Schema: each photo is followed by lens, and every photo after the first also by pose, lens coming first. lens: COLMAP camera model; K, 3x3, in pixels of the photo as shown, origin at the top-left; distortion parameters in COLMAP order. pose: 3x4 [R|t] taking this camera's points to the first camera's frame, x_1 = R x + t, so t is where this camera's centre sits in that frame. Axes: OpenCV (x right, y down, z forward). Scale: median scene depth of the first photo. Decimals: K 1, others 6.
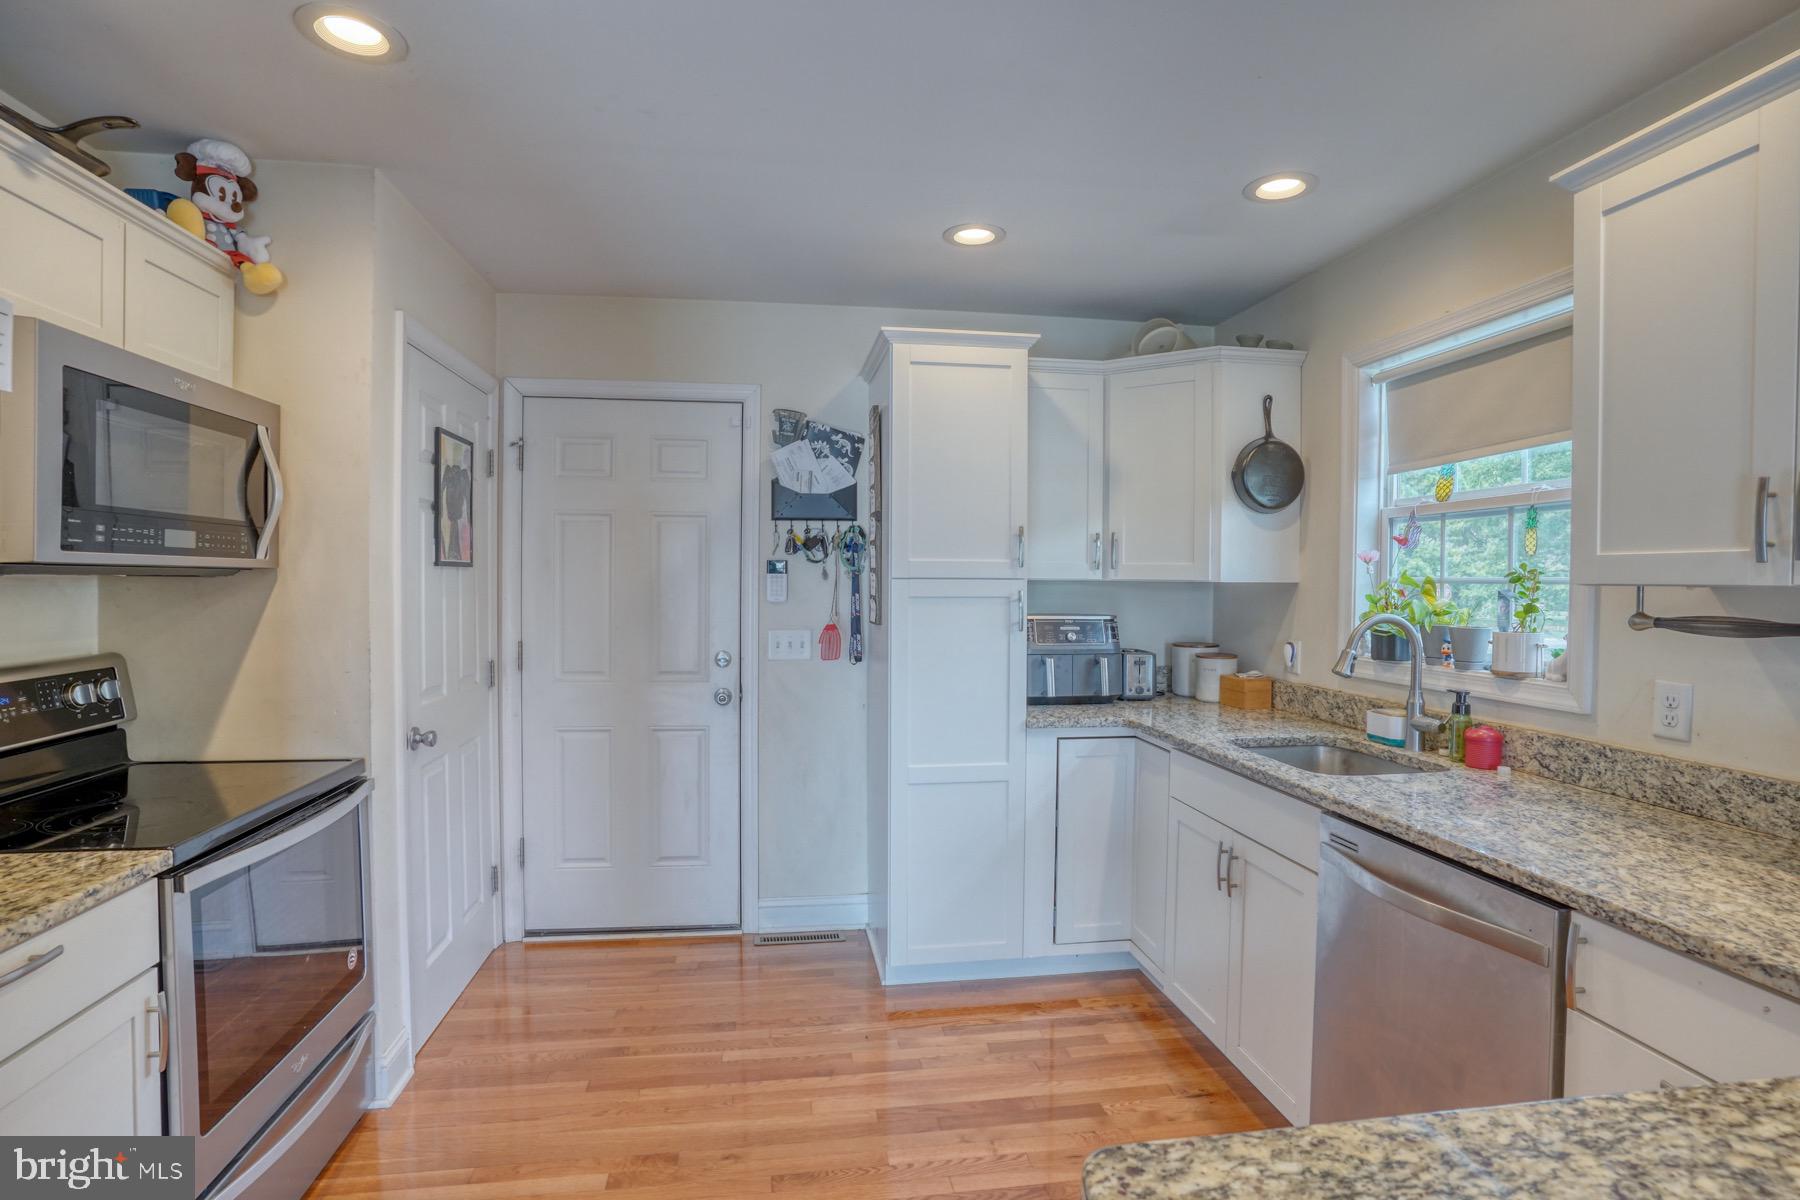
lens RADIAL K [[897.6, 0, 896.5], [0, 897.6, 605.5], [0, 0, 1]] dist [-0.081707, 0.040860]
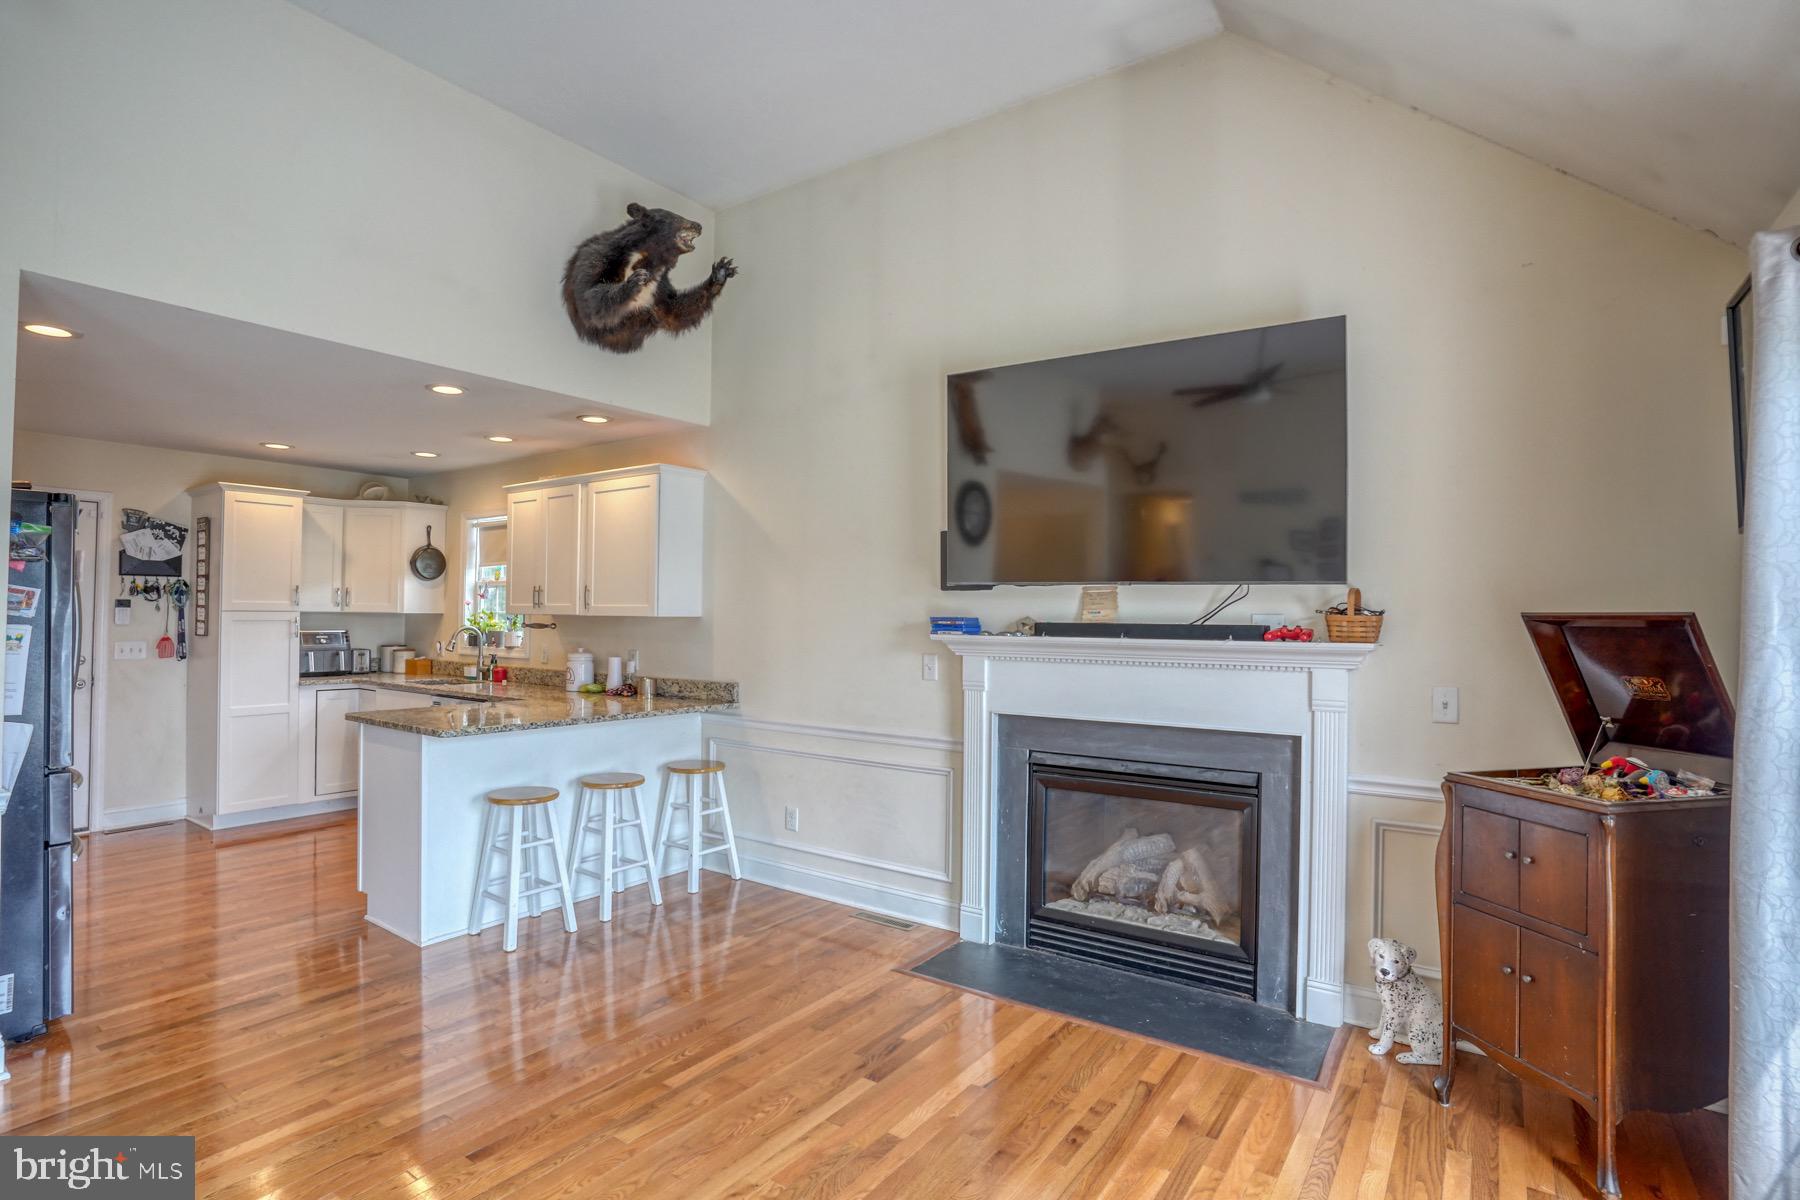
lens RADIAL K [[894.5, 0, 862.4], [0, 894.5, 600.4], [0, 0, 1]] dist [-0.101453, 0.056854]
pose [[0.702655, 0.010300, 0.711456, -0.344098], [0.017619, 0.999337, -0.031869, 0.029317], [-0.711312, 0.034928, 0.702008, -1.242713]]
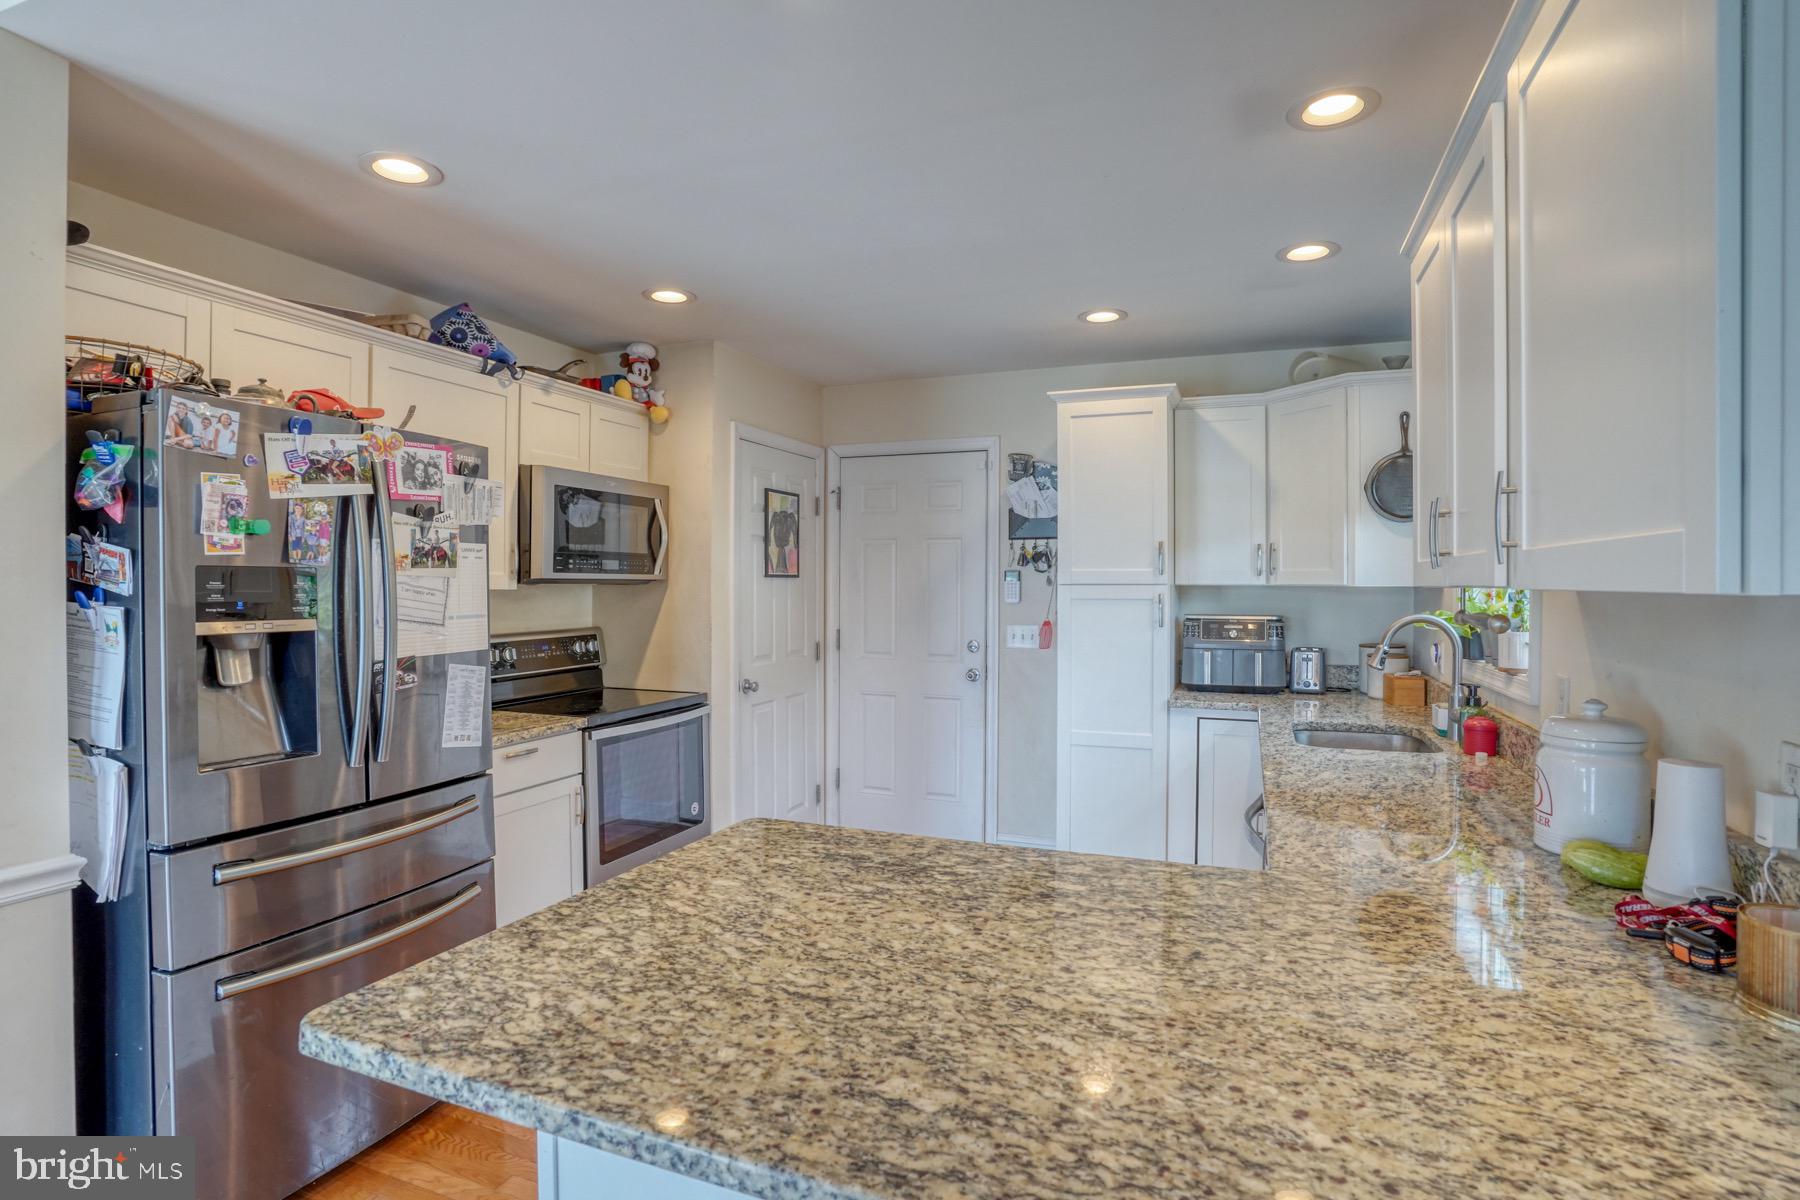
lens RADIAL K [[897.6, 0, 896.5], [0, 897.6, 605.5], [0, 0, 1]] dist [-0.081707, 0.040860]
pose [[0.865367, 0.007315, -0.501085, 0.428677], [-0.011141, 0.999927, -0.004643, 0.008751], [0.501014, 0.009600, 0.865386, -0.230860]]
